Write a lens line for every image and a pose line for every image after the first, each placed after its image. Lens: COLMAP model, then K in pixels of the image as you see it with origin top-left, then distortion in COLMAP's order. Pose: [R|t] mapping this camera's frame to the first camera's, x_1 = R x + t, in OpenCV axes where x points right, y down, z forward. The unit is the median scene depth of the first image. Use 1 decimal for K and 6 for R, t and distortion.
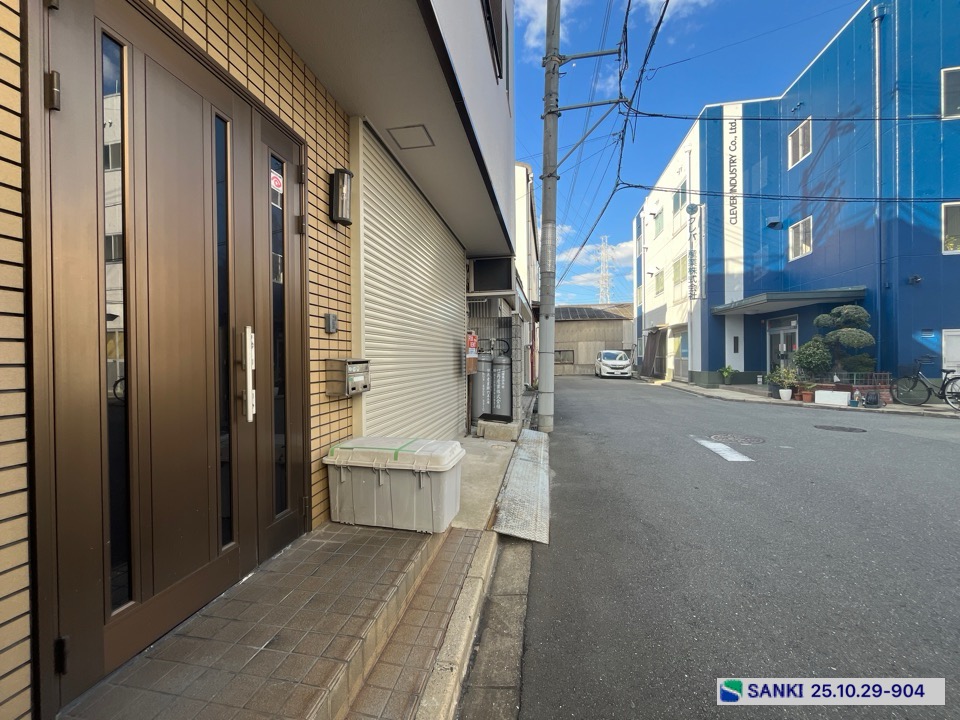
lens RADIAL K [[389.1, 0, 475.9], [0, 389.1, 361.3], [0, 0, 1]] dist [-0.003111, 0.000083]
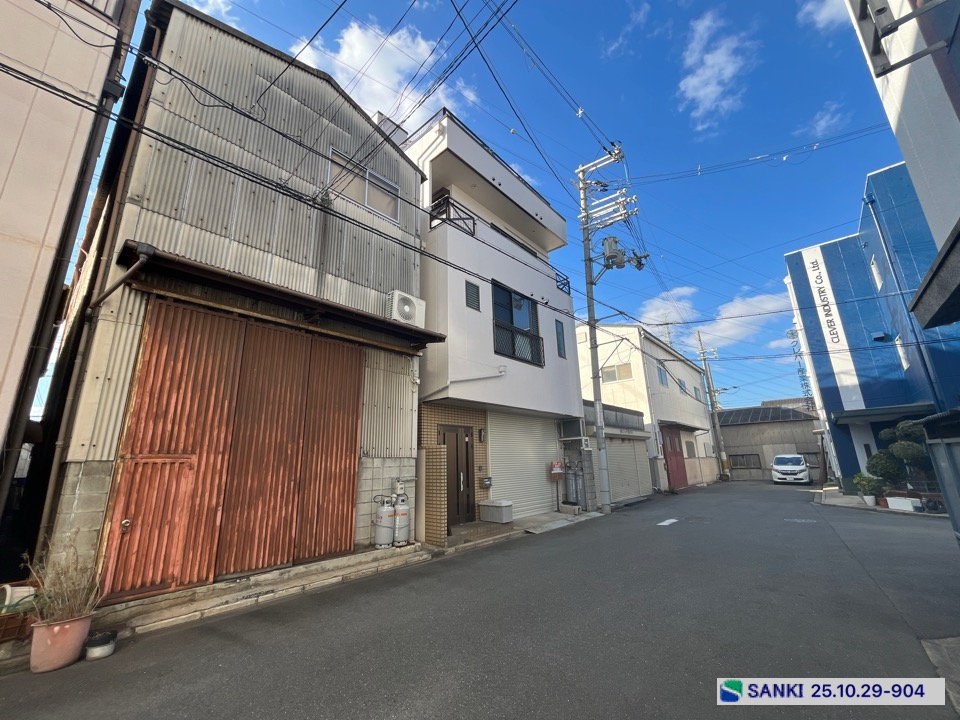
lens RADIAL K [[389.1, 0, 476.4], [0, 389.1, 360.3], [0, 0, 1]] dist [-0.003111, 0.000083]
pose [[0.860761, -0.142684, -0.488603, 0.916662], [0.012898, 0.965713, -0.259291, -0.070965], [0.508847, 0.216885, 0.833088, -1.390847]]
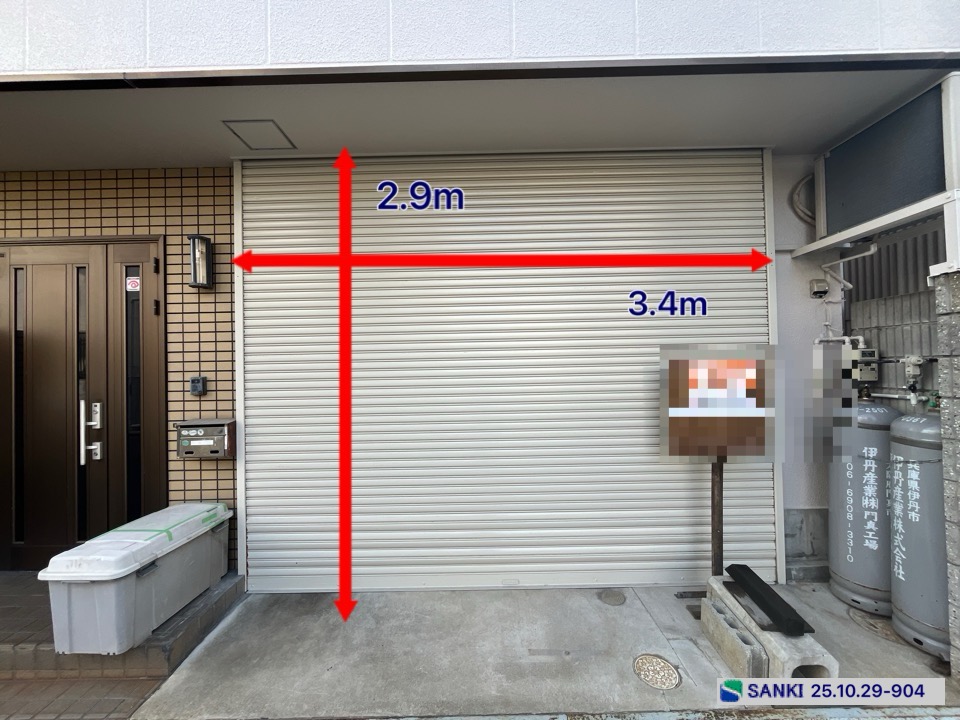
lens RADIAL K [[389.1, 0, 477.2], [0, 389.1, 359.9], [0, 0, 1]] dist [-0.003111, 0.000083]
pose [[0.180053, -0.006801, -0.983633, 0.437483], [0.009217, 0.999944, -0.005227, -0.084941], [0.983614, -0.008125, 0.180105, 0.849920]]
